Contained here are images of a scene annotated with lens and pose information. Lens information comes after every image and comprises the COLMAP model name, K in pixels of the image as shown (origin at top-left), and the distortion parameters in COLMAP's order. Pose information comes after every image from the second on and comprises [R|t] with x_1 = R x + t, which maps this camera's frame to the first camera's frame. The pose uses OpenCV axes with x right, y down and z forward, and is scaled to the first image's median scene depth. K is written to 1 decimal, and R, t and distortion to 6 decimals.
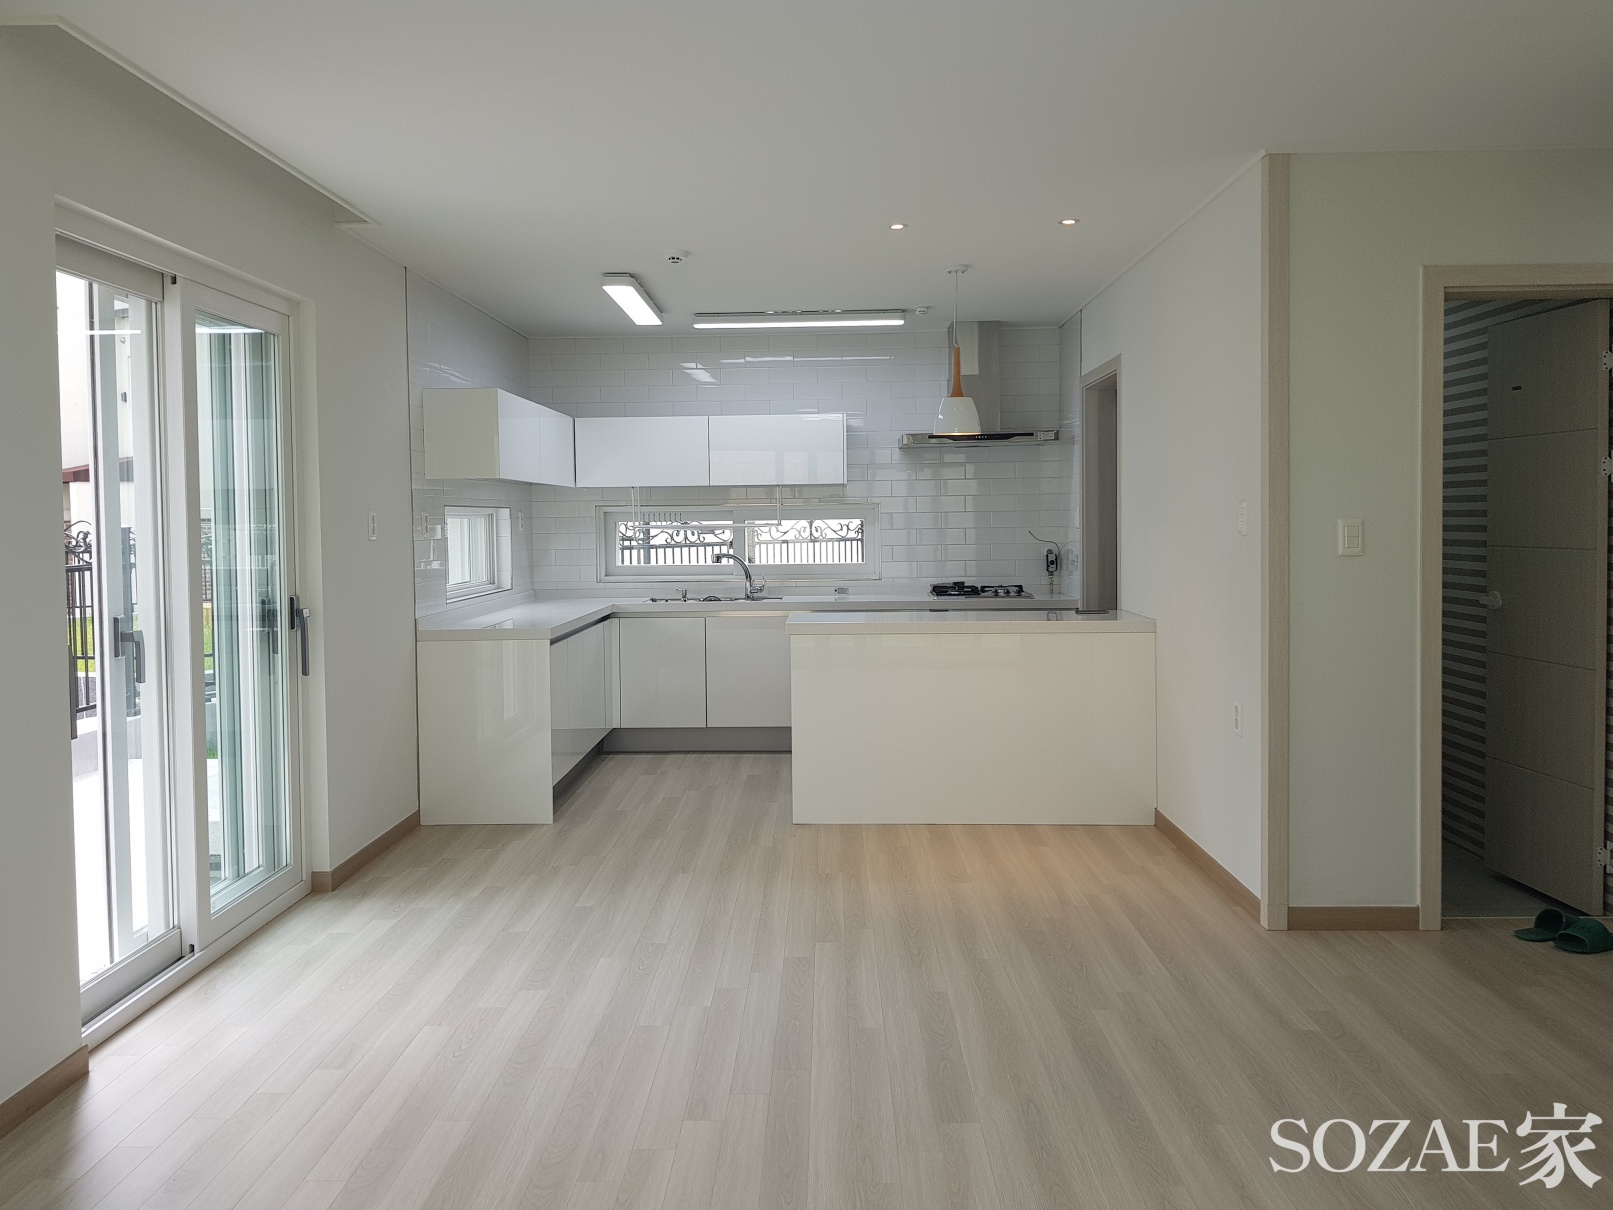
lens RADIAL K [[1266.0, 0, 805.0], [0, 1266.0, 597.7], [0, 0, 1]] dist [-0.006257, -0.007390]
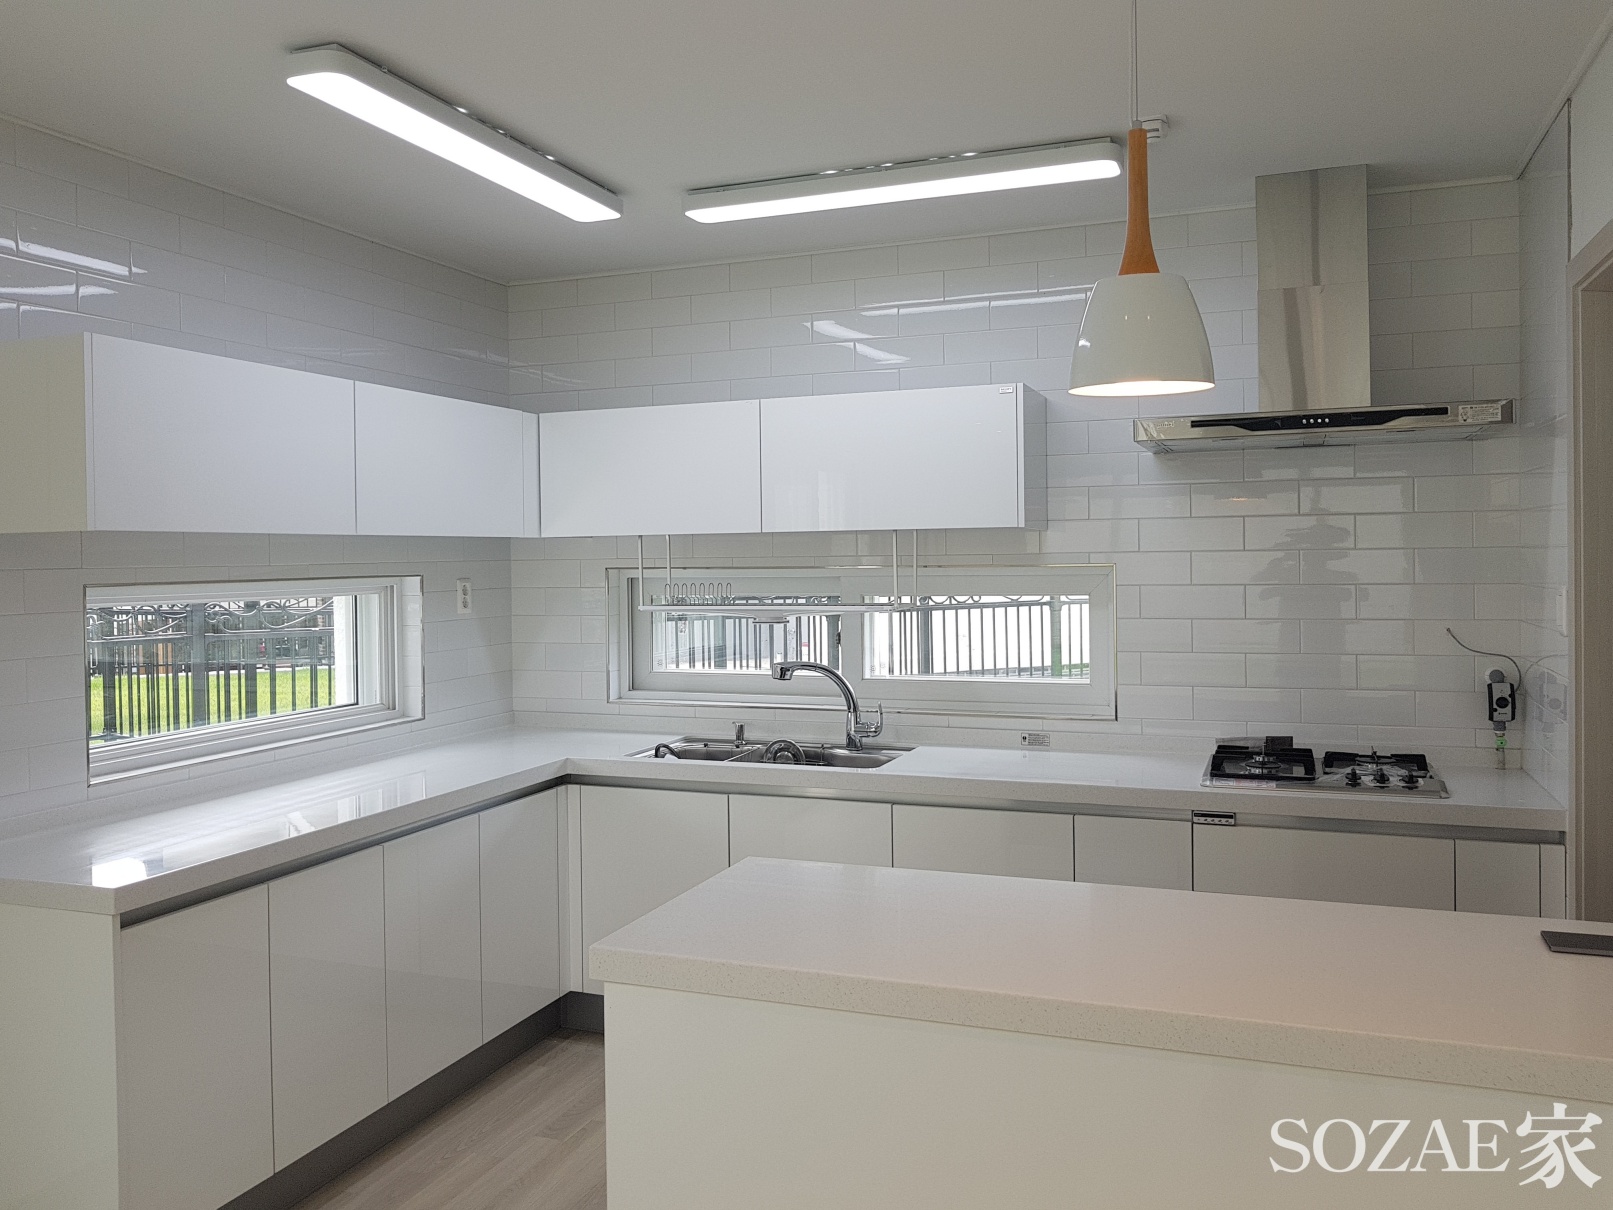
lens RADIAL K [[1266.0, 0, 828.9], [0, 1266.0, 581.0], [0, 0, 1]] dist [-0.006257, -0.007390]
pose [[0.945923, 0.008375, -0.324282, 0.119132], [-0.020155, 0.999253, -0.032984, -0.052608], [0.323764, 0.037736, 0.945385, 0.520494]]
